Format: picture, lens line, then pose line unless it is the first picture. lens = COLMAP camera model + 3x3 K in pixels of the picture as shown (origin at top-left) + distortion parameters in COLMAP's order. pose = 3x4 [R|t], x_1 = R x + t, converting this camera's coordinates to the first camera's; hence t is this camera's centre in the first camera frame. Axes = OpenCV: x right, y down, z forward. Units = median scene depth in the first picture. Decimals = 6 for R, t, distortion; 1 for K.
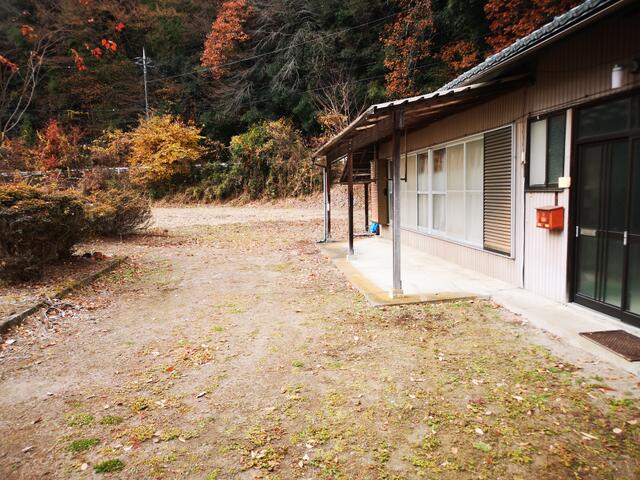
lens RADIAL K [[494.0, 0, 320.2], [0, 494.0, 236.0], [0, 0, 1]] dist [0.049687, -0.047573]
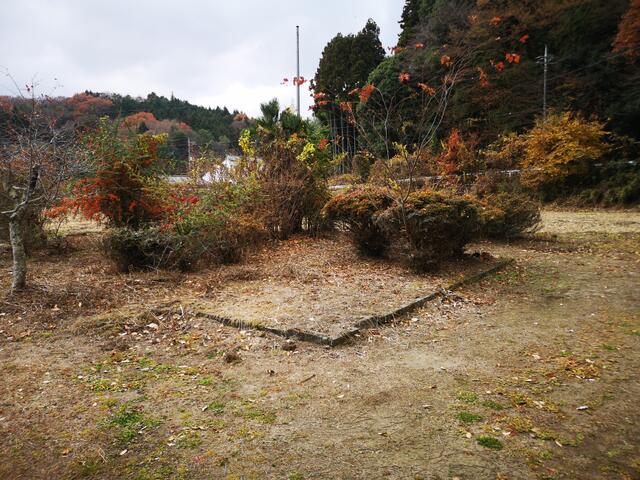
lens RADIAL K [[494.0, 0, 320.2], [0, 494.0, 236.0], [0, 0, 1]] dist [0.049687, -0.047573]
pose [[0.735938, 0.062406, -0.674167, 0.011619], [-0.065198, 0.997648, 0.021178, -0.003040], [0.673902, 0.028368, 0.738276, -0.040750]]
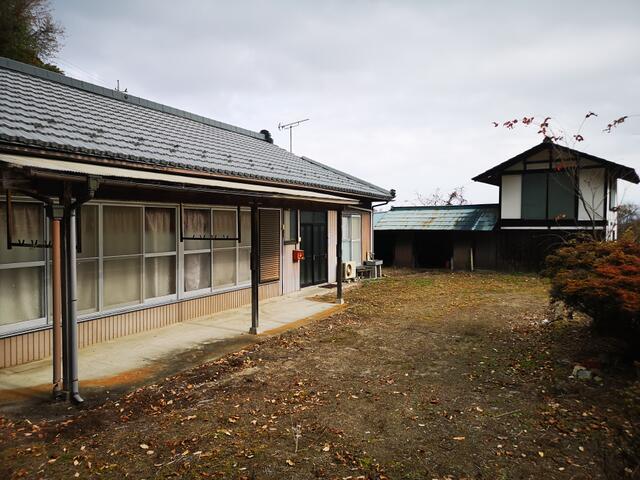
lens RADIAL K [[494.0, 0, 320.2], [0, 494.0, 236.0], [0, 0, 1]] dist [0.049687, -0.047573]
pose [[-0.841459, 0.009187, 0.540243, -0.669972], [0.068620, 0.993577, 0.089983, -0.251931], [-0.535946, 0.112788, -0.836684, 2.233906]]
